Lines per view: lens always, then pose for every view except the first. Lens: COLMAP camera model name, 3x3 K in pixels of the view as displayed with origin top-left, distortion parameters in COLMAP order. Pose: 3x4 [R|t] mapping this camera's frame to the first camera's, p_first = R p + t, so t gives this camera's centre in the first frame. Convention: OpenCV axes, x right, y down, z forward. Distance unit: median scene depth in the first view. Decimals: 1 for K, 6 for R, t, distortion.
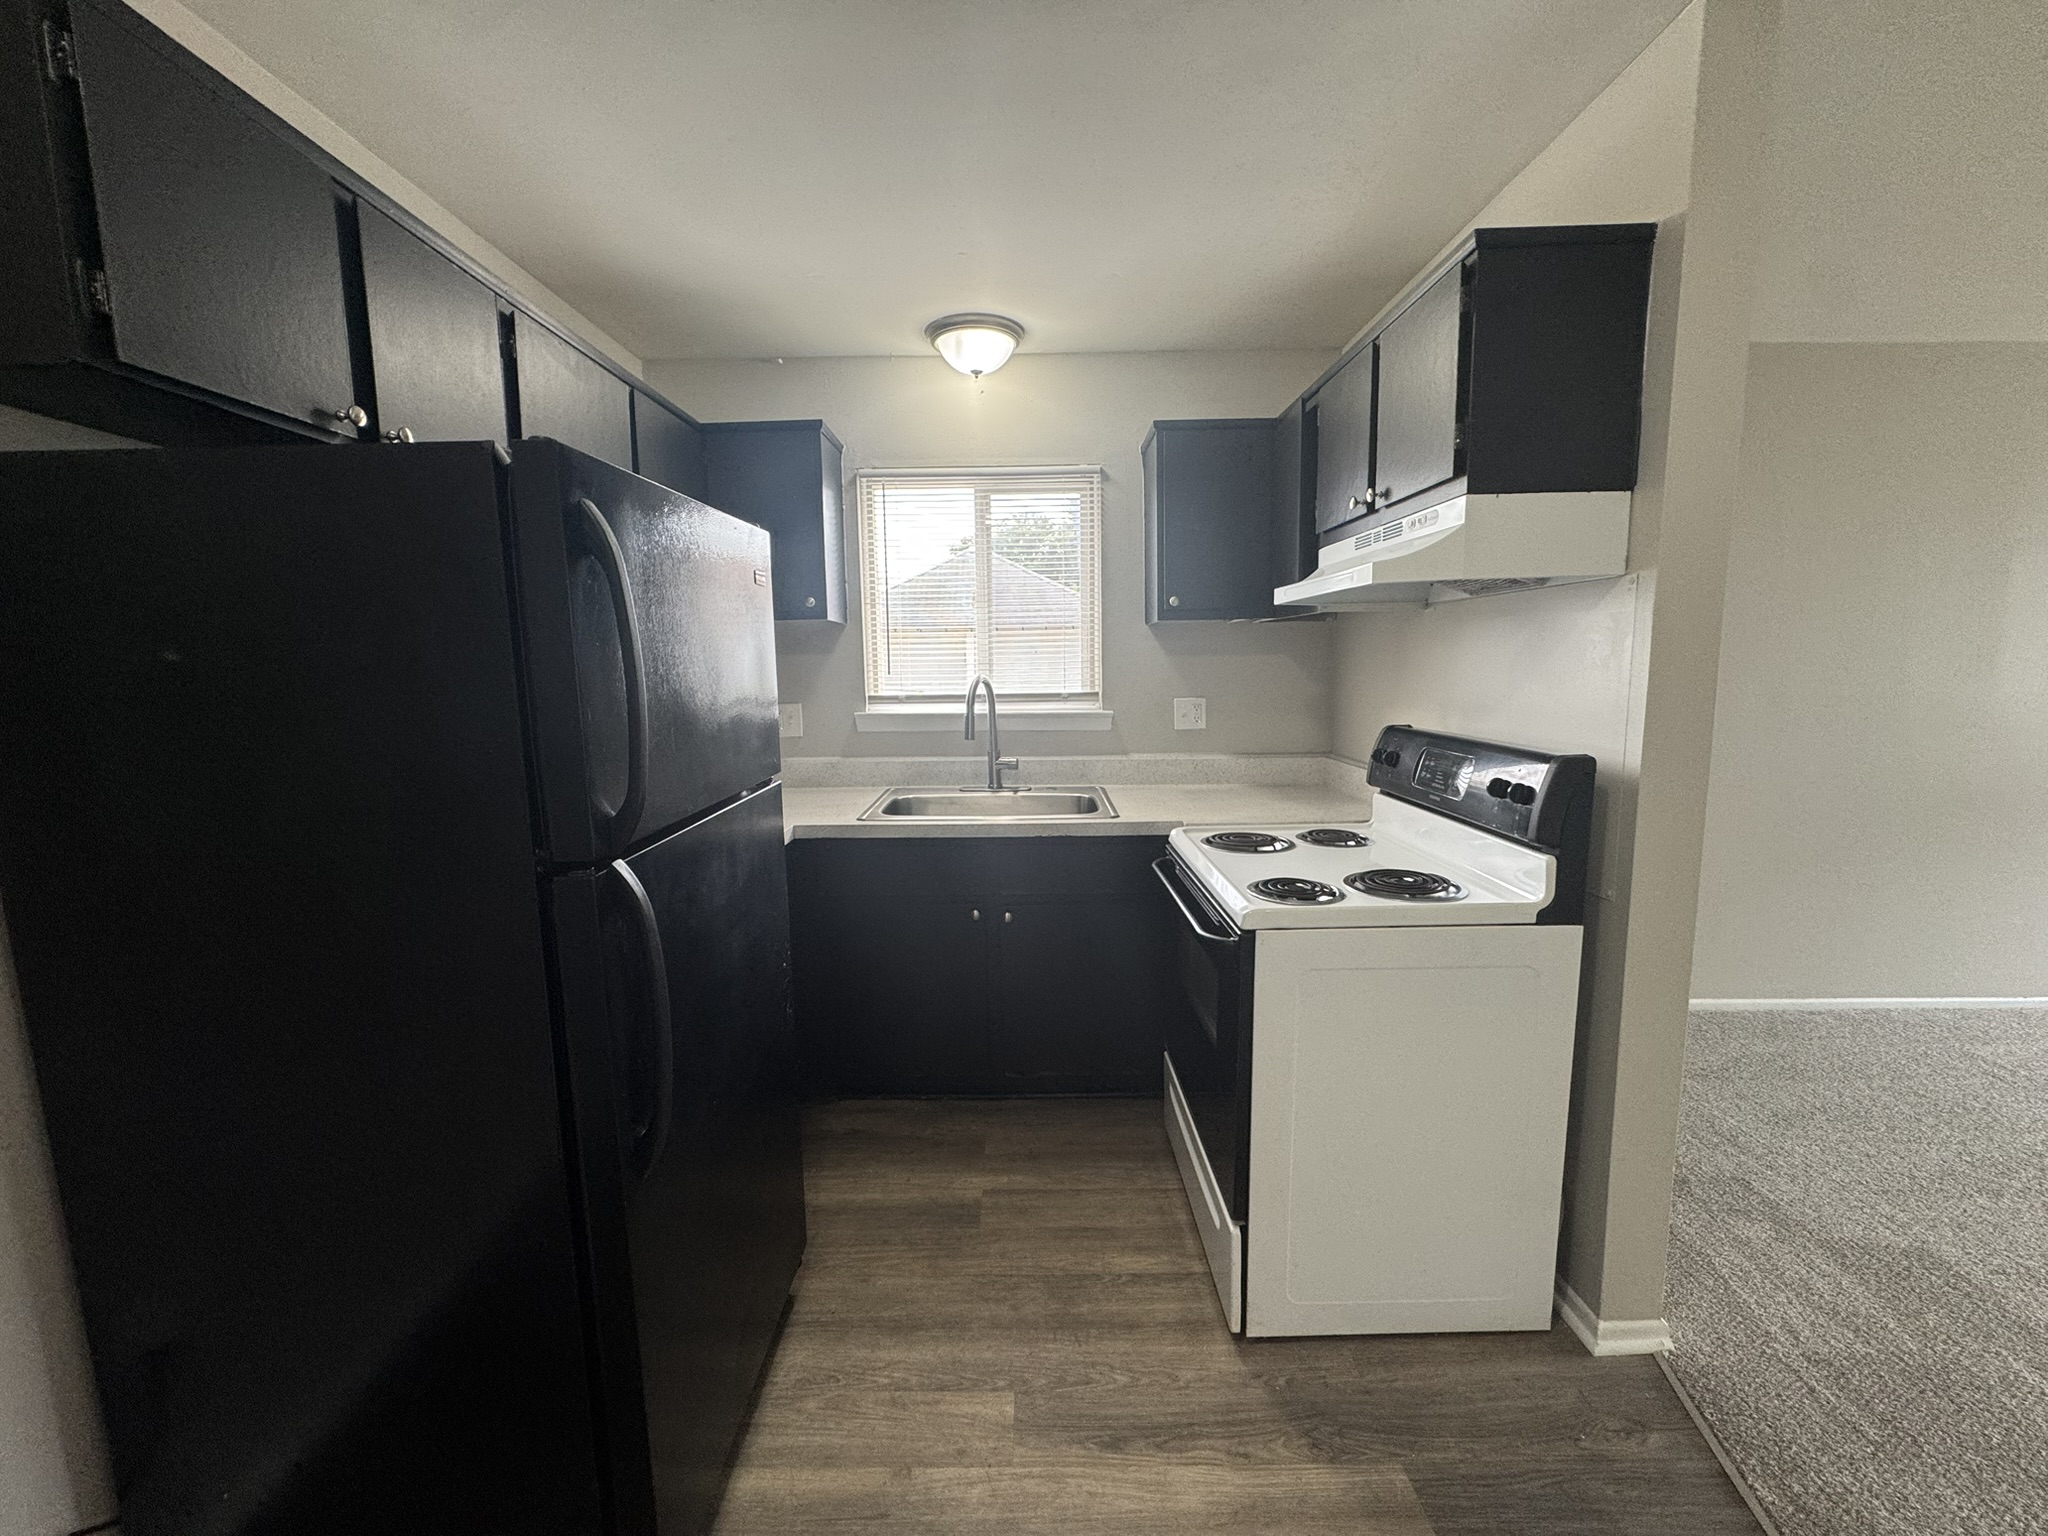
lens RADIAL K [[817.5, 0, 1024.0], [0, 817.5, 768.0], [0, 0, 1]] dist [0.000043, 0.000108]
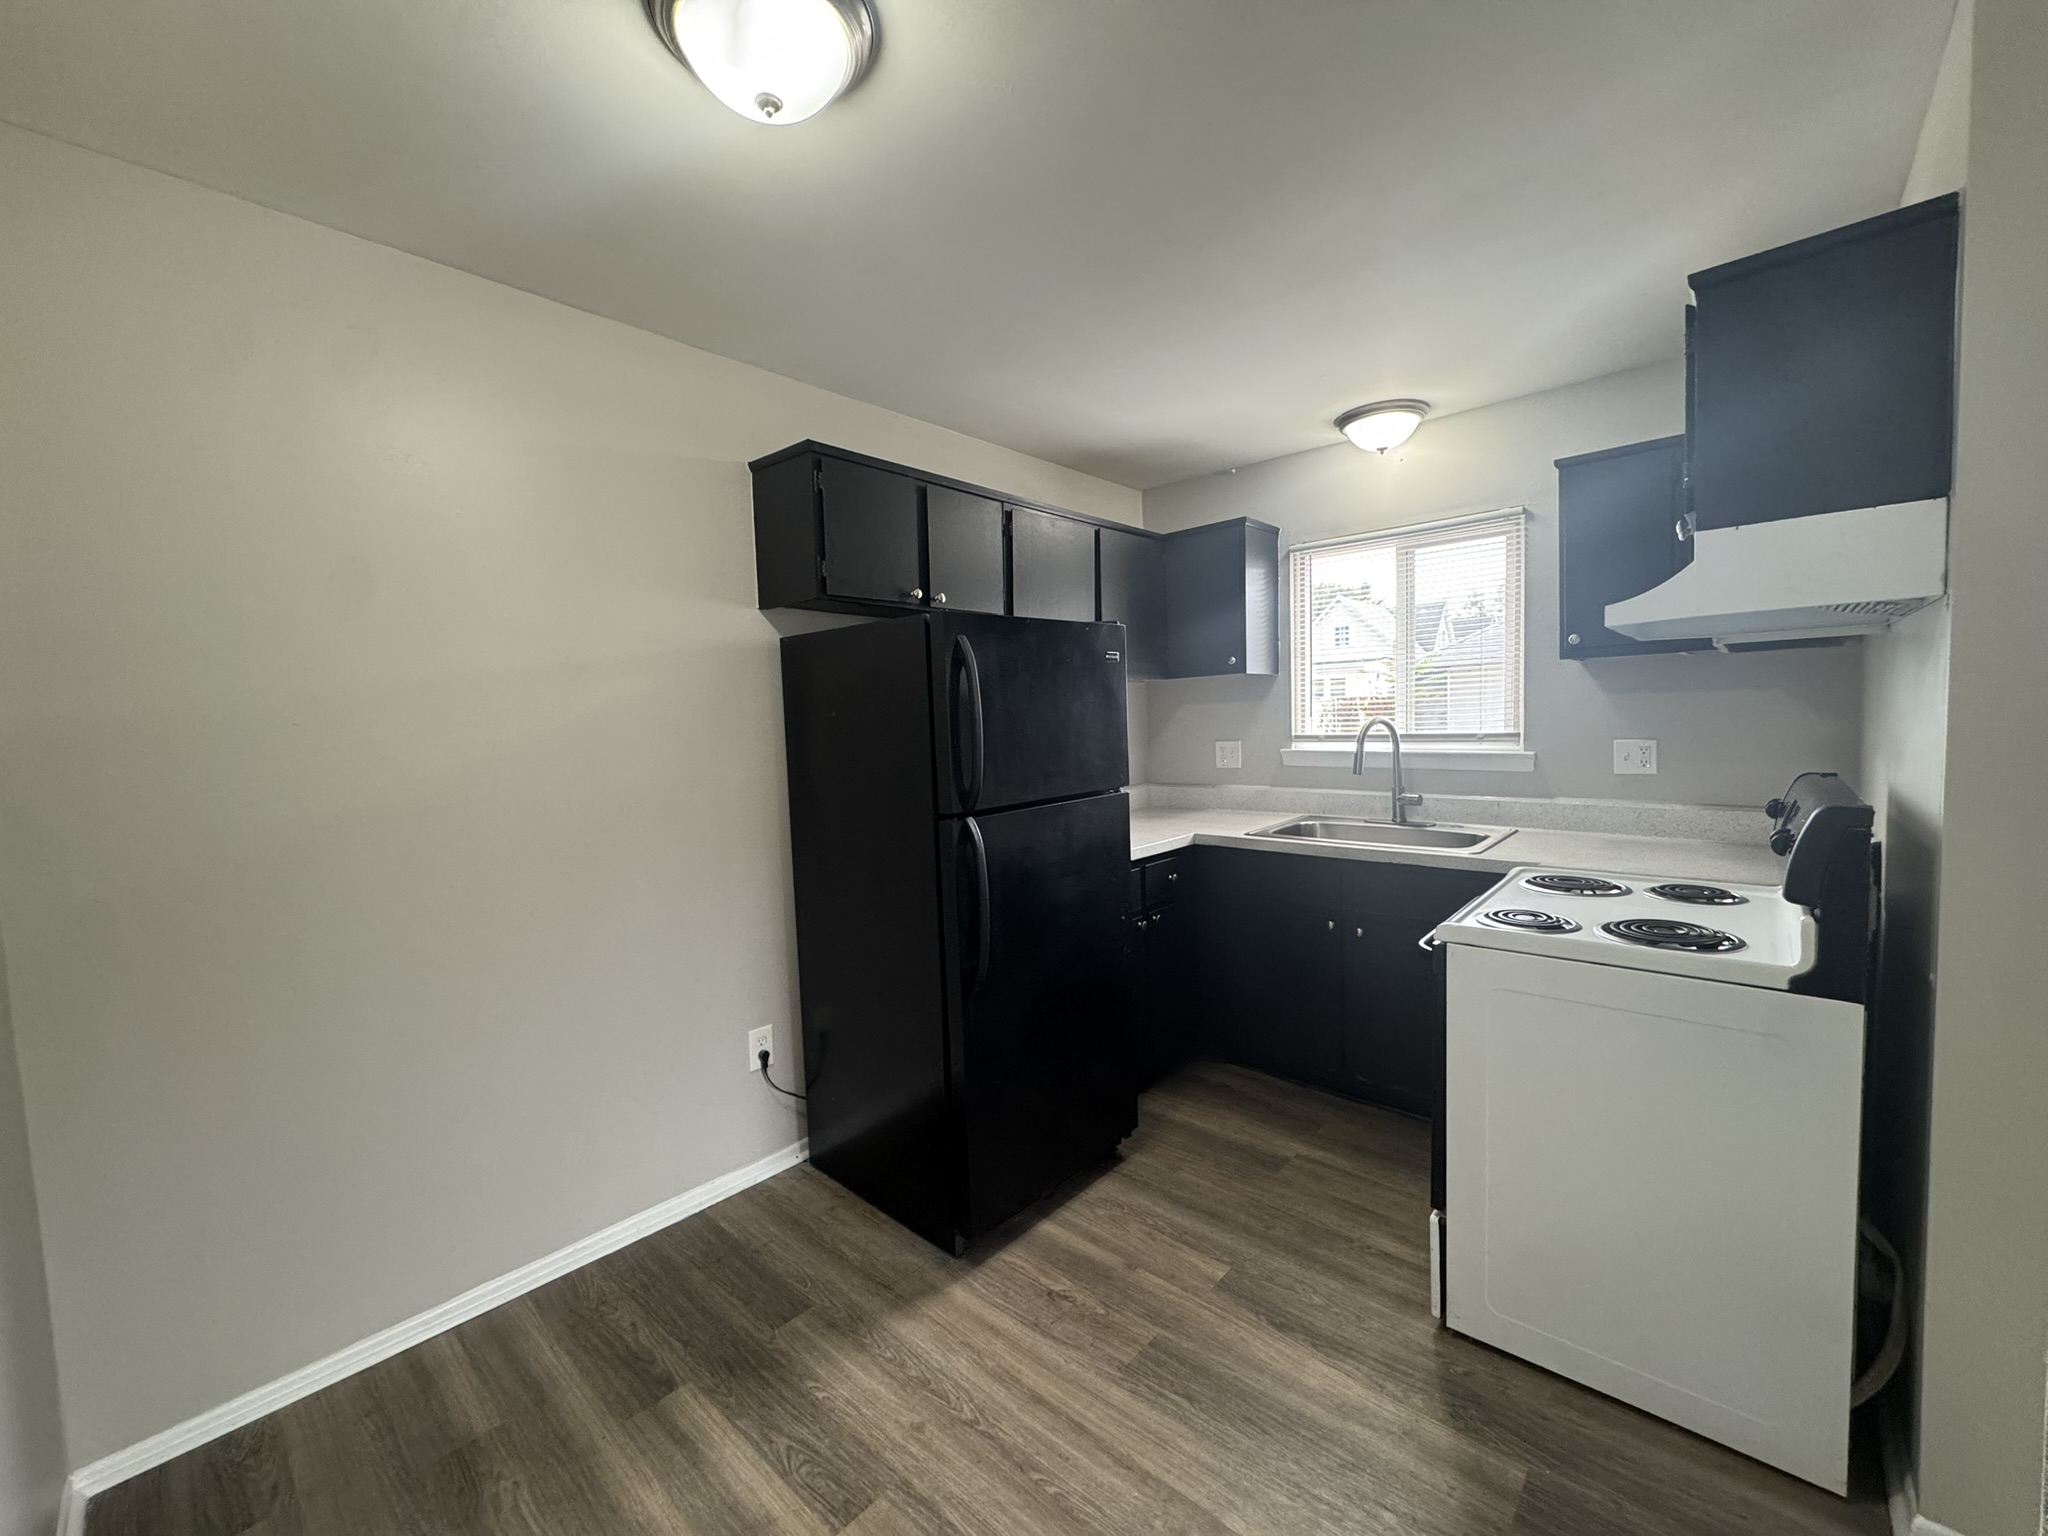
lens RADIAL K [[817.5, 0, 1024.0], [0, 817.5, 768.0], [0, 0, 1]] dist [0.000043, 0.000108]
pose [[0.742865, 0.033482, -0.668604, 0.428743], [-0.066505, 0.997499, -0.023939, 0.017080], [0.666130, 0.062249, 0.743234, -0.172190]]
